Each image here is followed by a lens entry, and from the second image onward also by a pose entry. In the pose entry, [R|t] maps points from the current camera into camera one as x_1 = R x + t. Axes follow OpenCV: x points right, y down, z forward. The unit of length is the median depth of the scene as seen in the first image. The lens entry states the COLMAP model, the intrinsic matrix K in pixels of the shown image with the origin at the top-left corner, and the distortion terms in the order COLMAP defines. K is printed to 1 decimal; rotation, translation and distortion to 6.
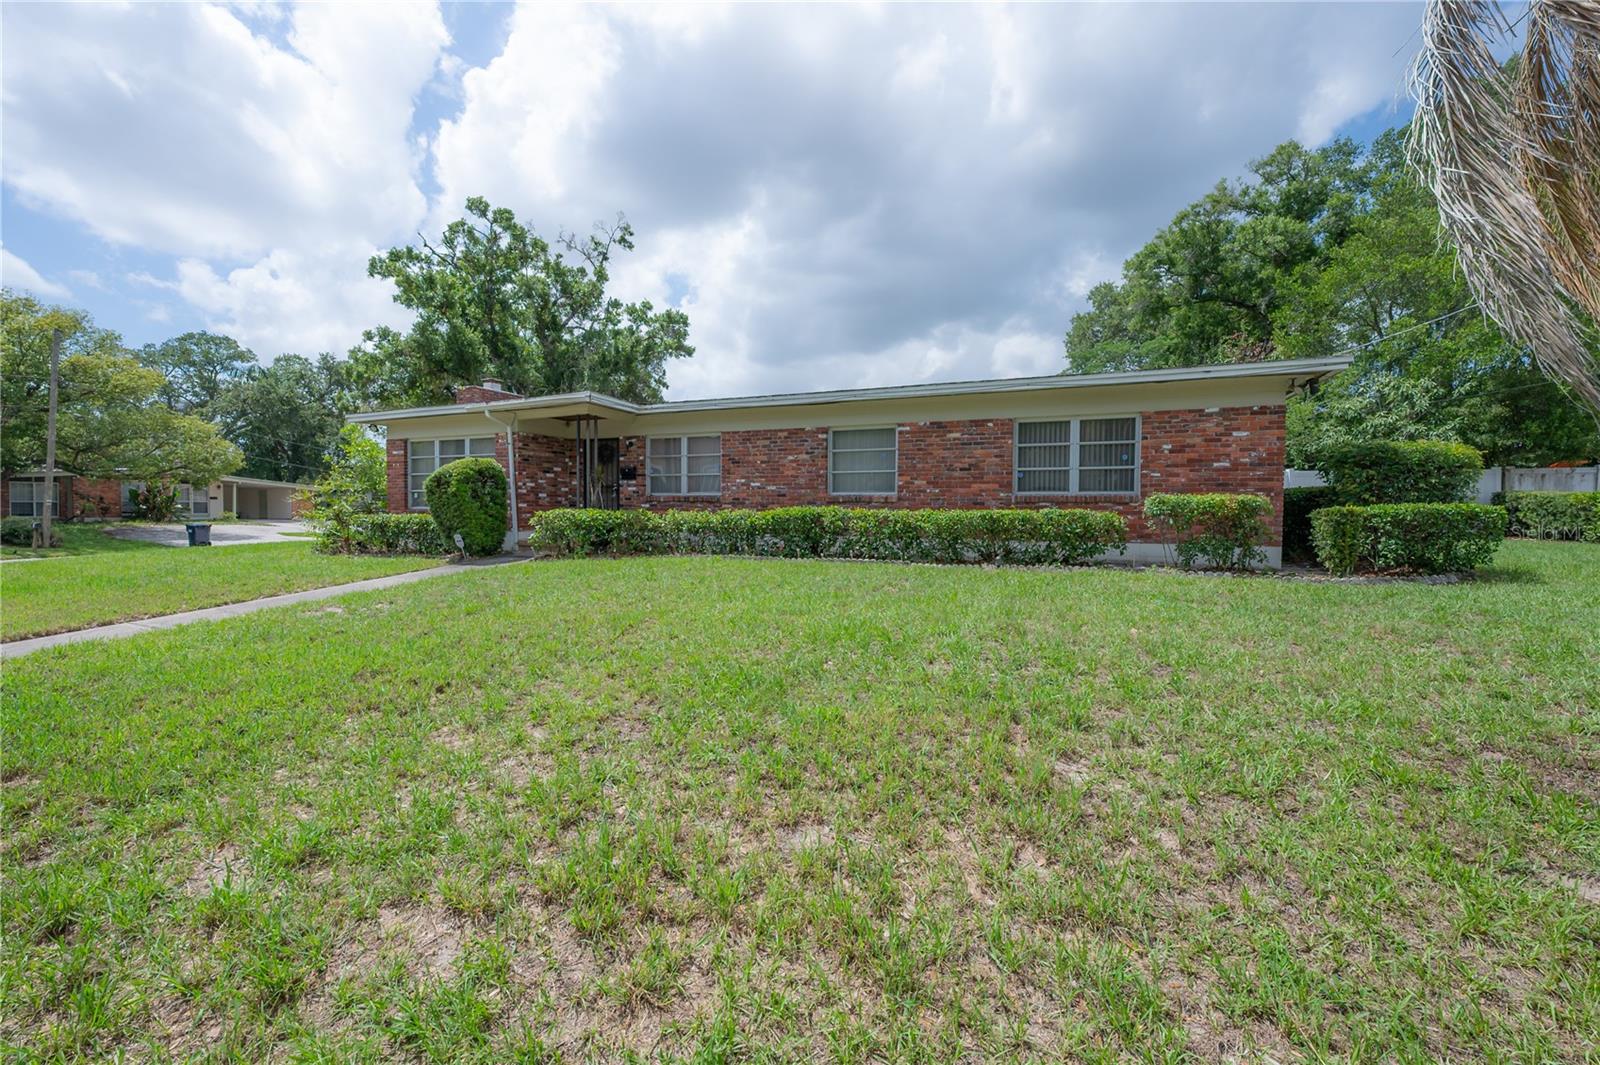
lens RADIAL K [[636.1, 0, 798.6], [0, 636.1, 525.5], [0, 0, 1]] dist [0.000044, -0.000067]
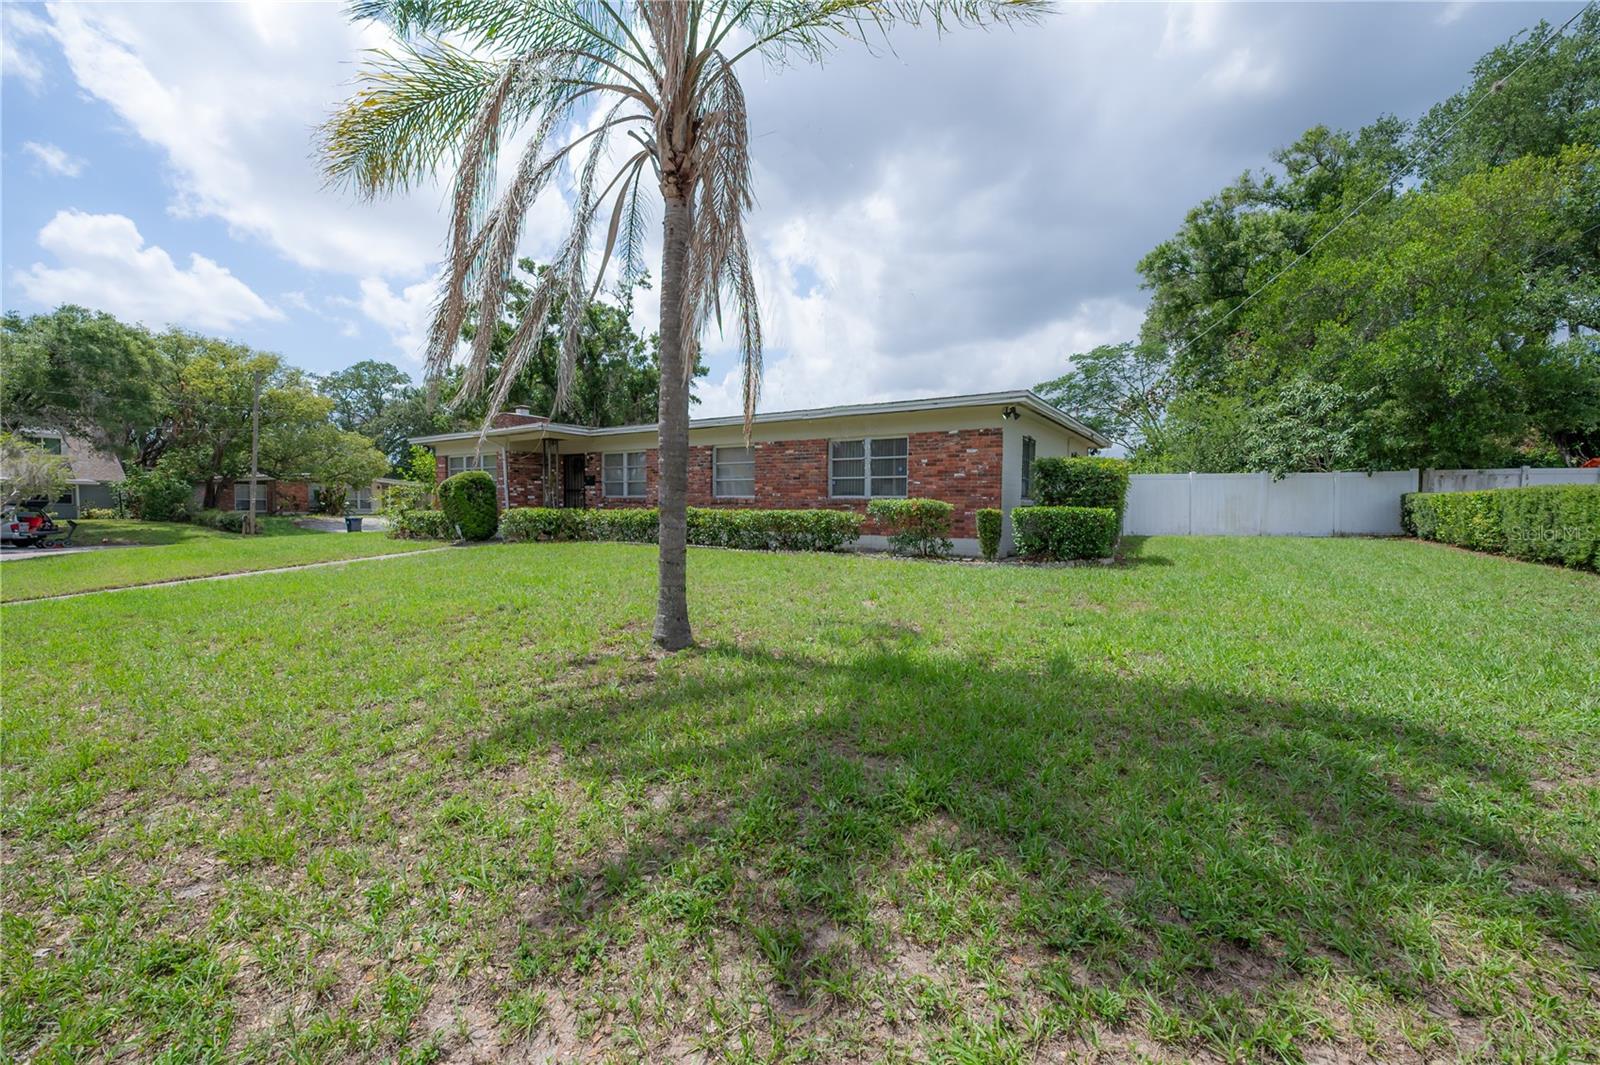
lens RADIAL K [[627.6, 0, 793.2], [0, 627.6, 533.3], [0, 0, 1]] dist [0.000340, -0.000077]
pose [[0.983255, 0.010627, -0.181927, 0.400403], [-0.007376, 0.999801, 0.018534, 0.000140], [0.182088, -0.016882, 0.983137, -0.212429]]
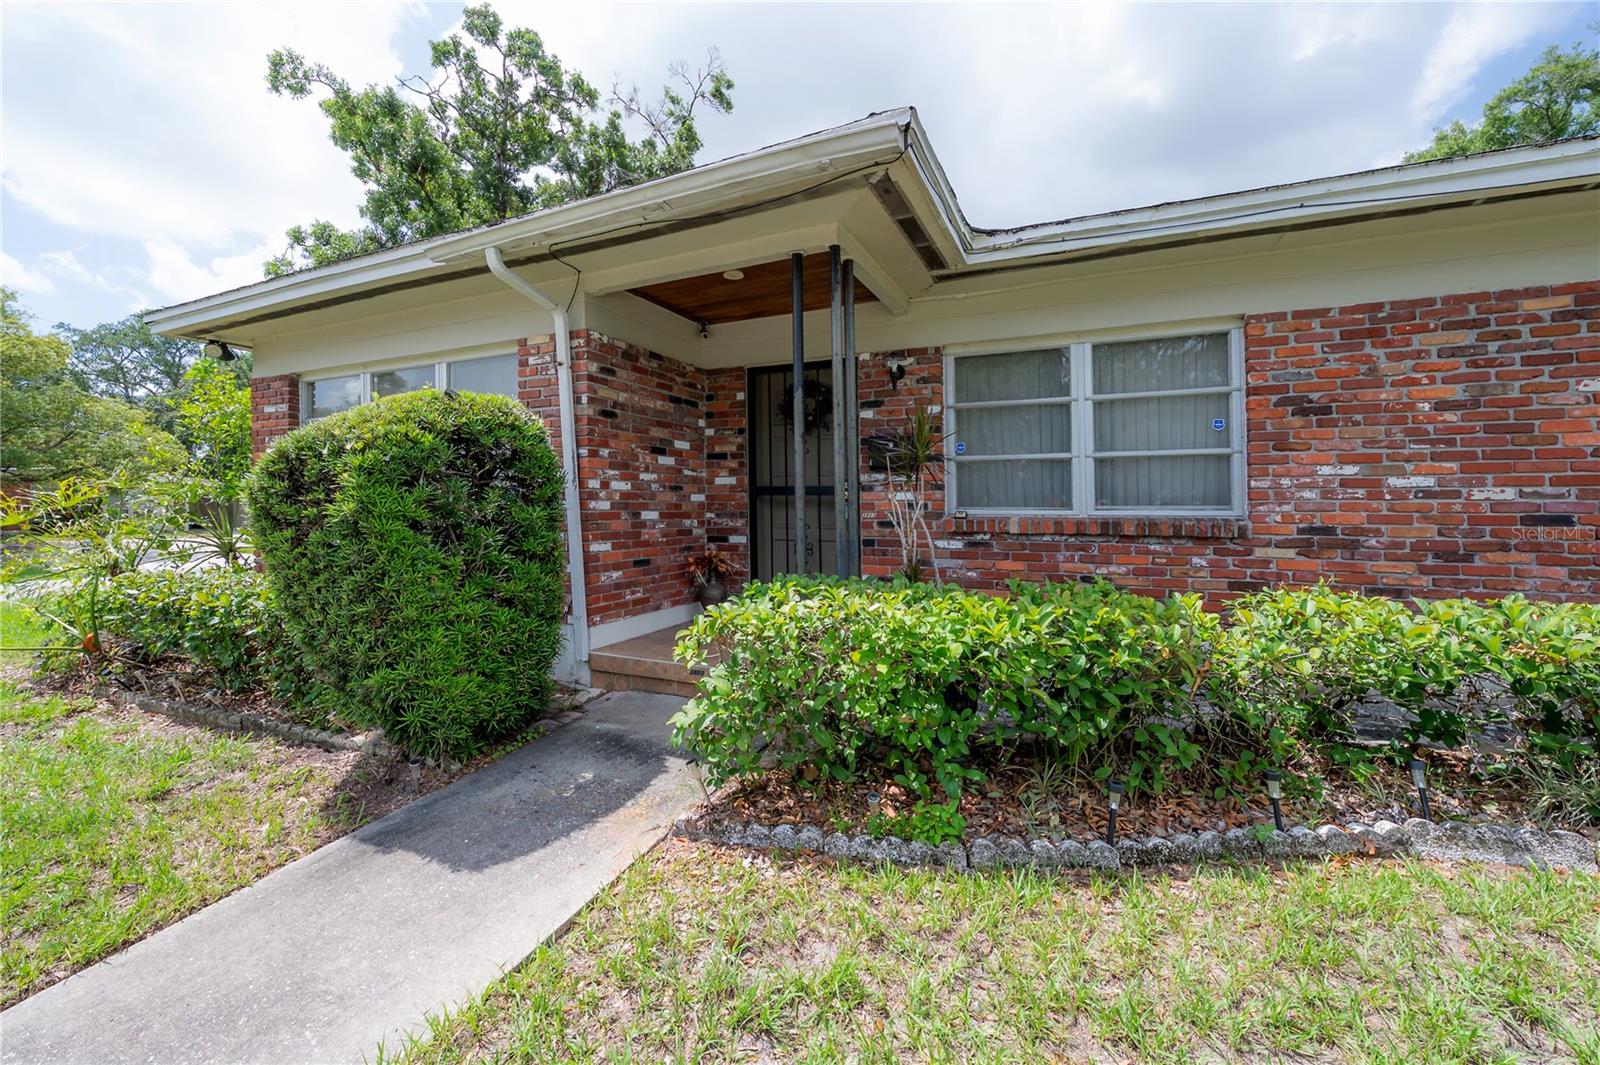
lens RADIAL K [[635.5, 0, 816.6], [0, 635.5, 521.9], [0, 0, 1]] dist [-0.002551, -0.000174]
pose [[0.999952, -0.003841, 0.009000, -0.323061], [0.003907, 0.999966, -0.007290, -0.042531], [-0.008971, 0.007325, 0.999933, 0.663394]]
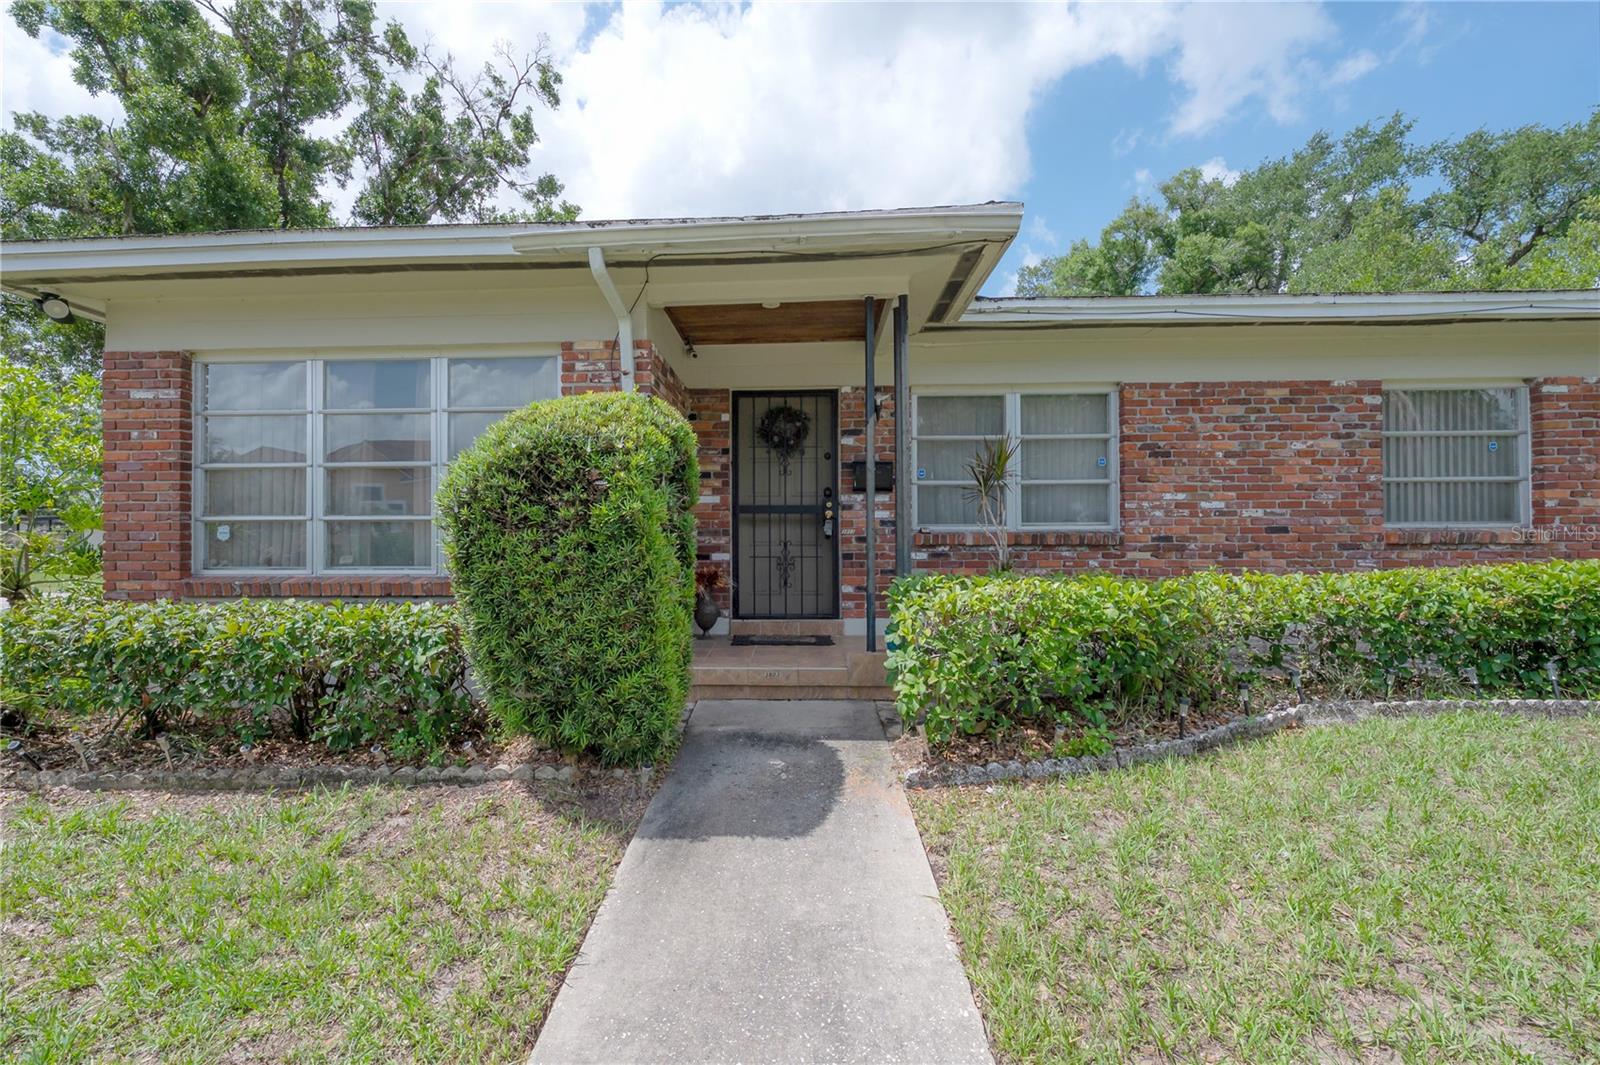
lens RADIAL K [[621.9, 0, 862.5], [0, 621.9, 550.7], [0, 0, 1]] dist [-0.001880, -0.000045]
pose [[0.916159, -0.022452, 0.400186, -0.430584], [0.025851, 0.999661, -0.003097, -0.035932], [-0.399981, 0.013183, 0.916429, 0.659573]]
